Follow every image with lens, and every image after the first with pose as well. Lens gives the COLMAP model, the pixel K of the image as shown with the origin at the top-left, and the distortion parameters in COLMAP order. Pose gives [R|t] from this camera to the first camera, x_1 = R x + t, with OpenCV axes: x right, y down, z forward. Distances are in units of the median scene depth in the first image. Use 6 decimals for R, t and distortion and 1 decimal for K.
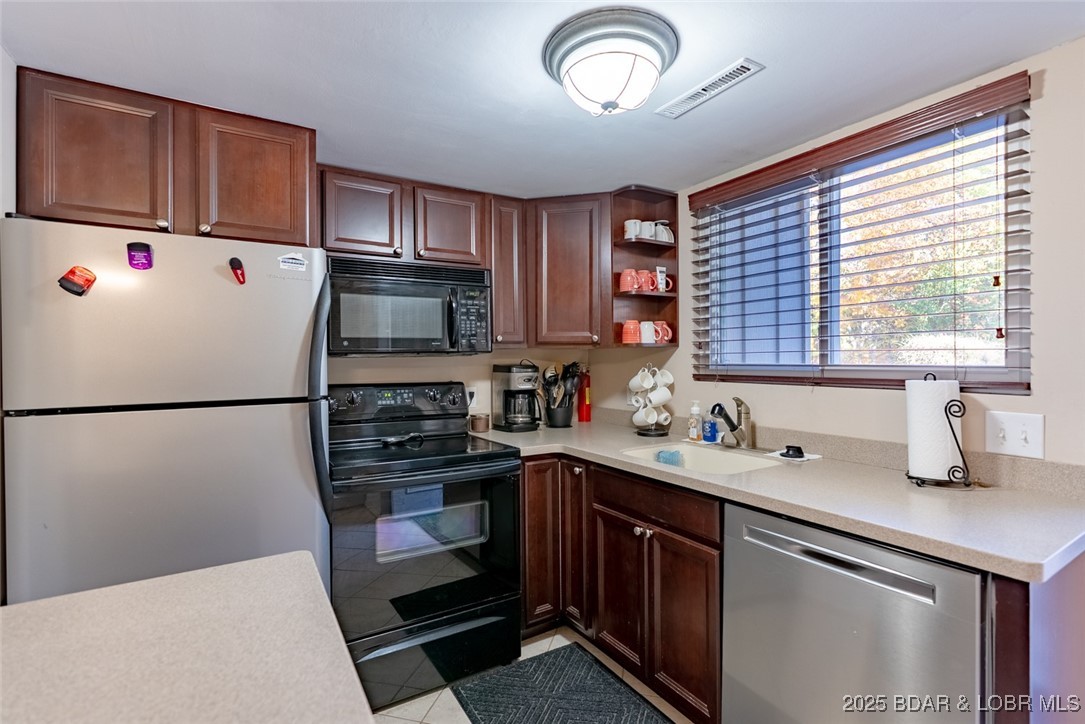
lens RADIAL K [[490.2, 0, 544.2], [0, 490.2, 361.2], [0, 0, 1]] dist [-0.012486, 0.004278]
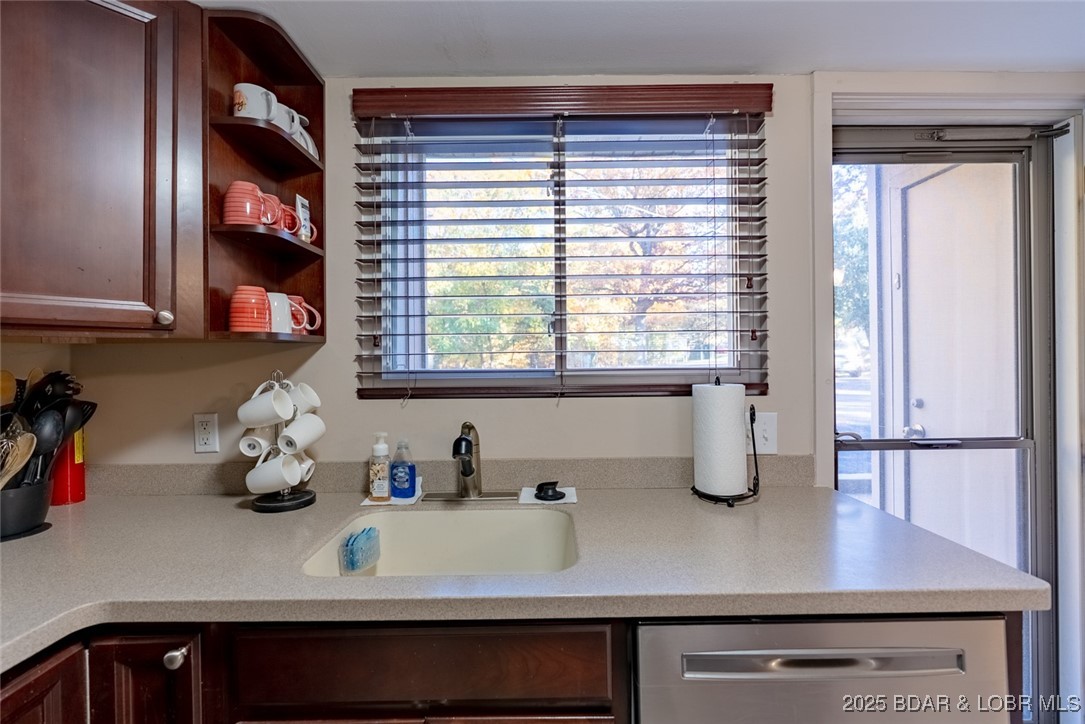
lens RADIAL K [[490.2, 0, 534.4], [0, 490.2, 360.2], [0, 0, 1]] dist [-0.012486, 0.004278]
pose [[0.526576, 0.000975, 0.850128, -0.093552], [0.010911, 0.999909, -0.007905, -0.001263], [-0.850058, 0.013438, 0.526517, 0.497352]]
